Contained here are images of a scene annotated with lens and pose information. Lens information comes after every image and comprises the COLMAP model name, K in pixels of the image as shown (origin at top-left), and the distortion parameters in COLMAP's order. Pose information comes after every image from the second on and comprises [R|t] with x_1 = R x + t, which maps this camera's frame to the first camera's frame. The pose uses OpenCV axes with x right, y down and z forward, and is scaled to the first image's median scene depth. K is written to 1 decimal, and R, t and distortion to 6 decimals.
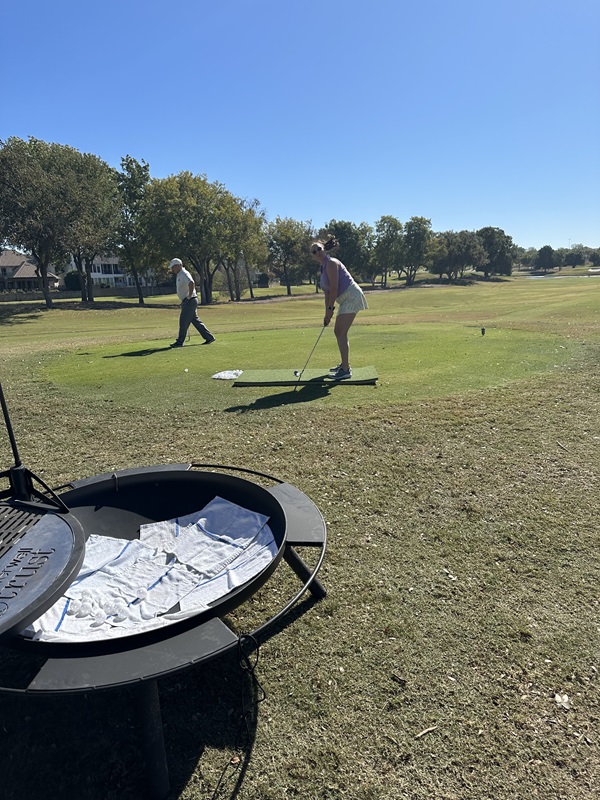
lens RADIAL K [[564.4, 0, 298.9], [0, 564.4, 397.1], [0, 0, 1]] dist [0.045192, -0.057384]
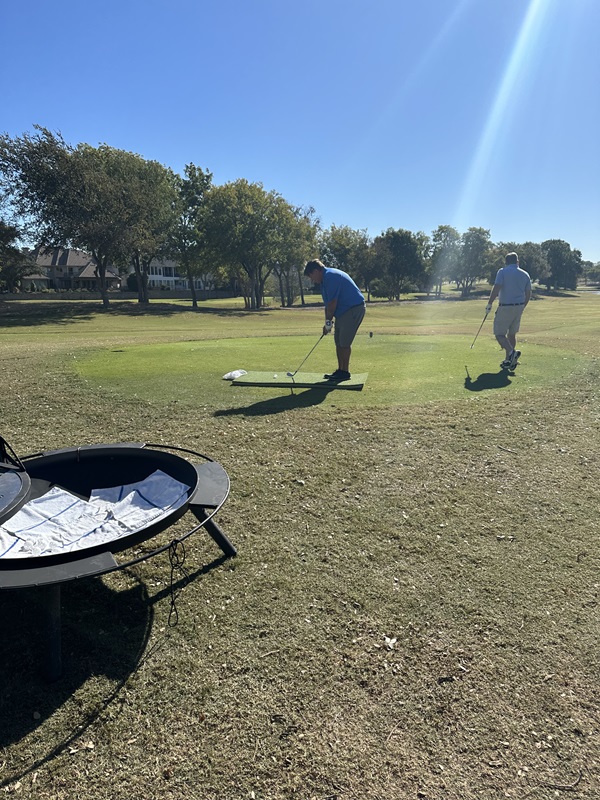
lens RADIAL K [[567.0, 0, 309.0], [0, 567.0, 403.5], [0, 0, 1]] dist [0.056807, -0.072128]
pose [[0.995531, 0.047699, -0.081498, 0.239697], [-0.047854, 0.998854, 0.000061, 0.017632], [0.081407, 0.003839, 0.996674, -0.158610]]
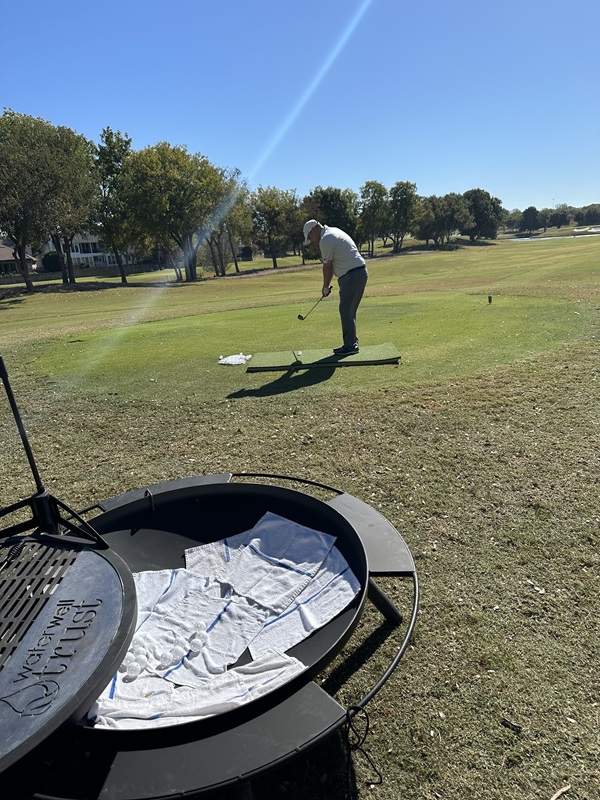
lens RADIAL K [[564.1, 0, 299.6], [0, 564.1, 404.8], [0, 0, 1]] dist [0.030323, -0.034383]
pose [[0.998722, -0.045600, 0.021774, -0.097384], [0.044174, 0.997099, 0.061989, -0.038591], [-0.024537, -0.060948, 0.997839, 0.121469]]
